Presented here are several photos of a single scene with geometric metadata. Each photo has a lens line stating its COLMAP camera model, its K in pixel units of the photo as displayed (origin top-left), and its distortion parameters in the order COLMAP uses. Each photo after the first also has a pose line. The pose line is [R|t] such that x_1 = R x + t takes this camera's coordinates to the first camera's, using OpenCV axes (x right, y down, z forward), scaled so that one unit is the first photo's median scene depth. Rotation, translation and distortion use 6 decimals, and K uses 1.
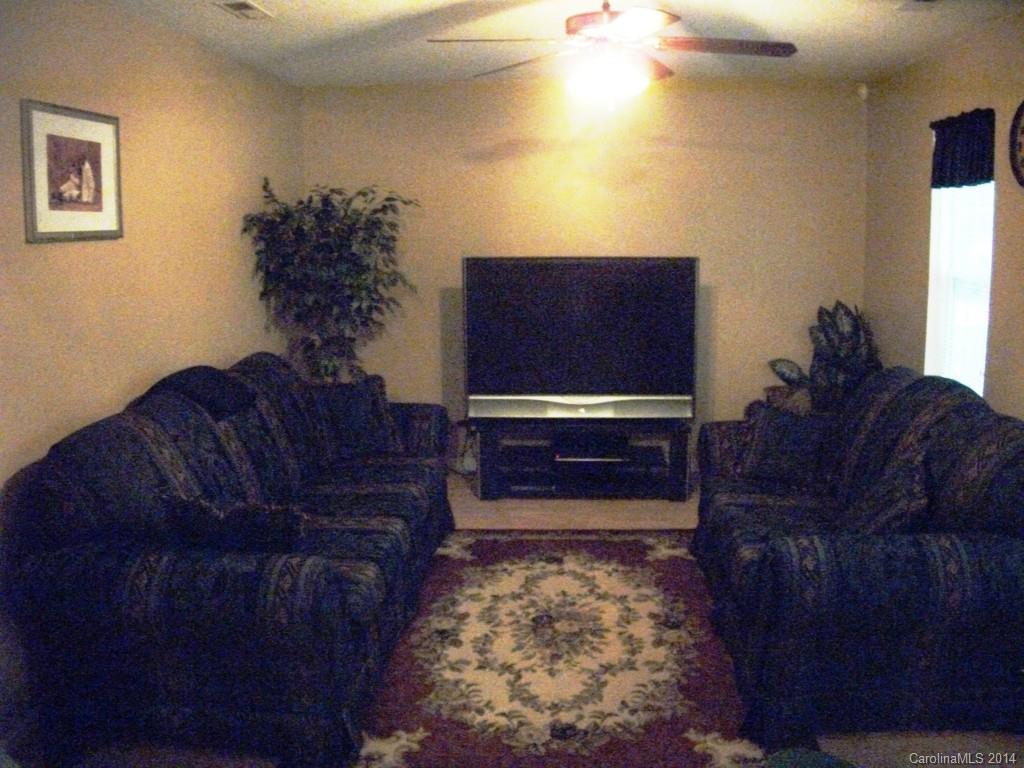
lens RADIAL K [[852.0, 0, 512.0], [0, 852.0, 384.0], [0, 0, 1]] dist [-0.209078, 0.045798]
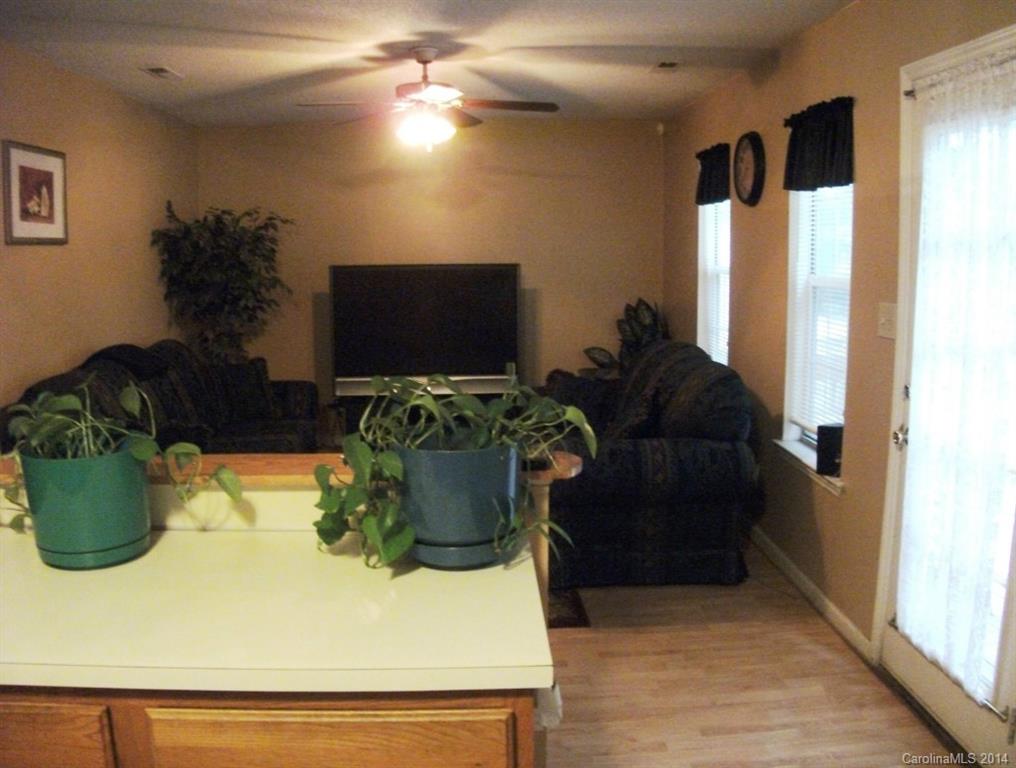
lens RADIAL K [[878.8, 0, 508.0], [0, 878.8, 384.0], [0, 0, 1]] dist [-0.241473, 0.112801]
pose [[0.992596, -0.013420, 0.120719, 0.045338], [0.017706, 0.999248, -0.034505, 0.072341], [-0.120165, 0.036387, 0.992087, -0.279271]]
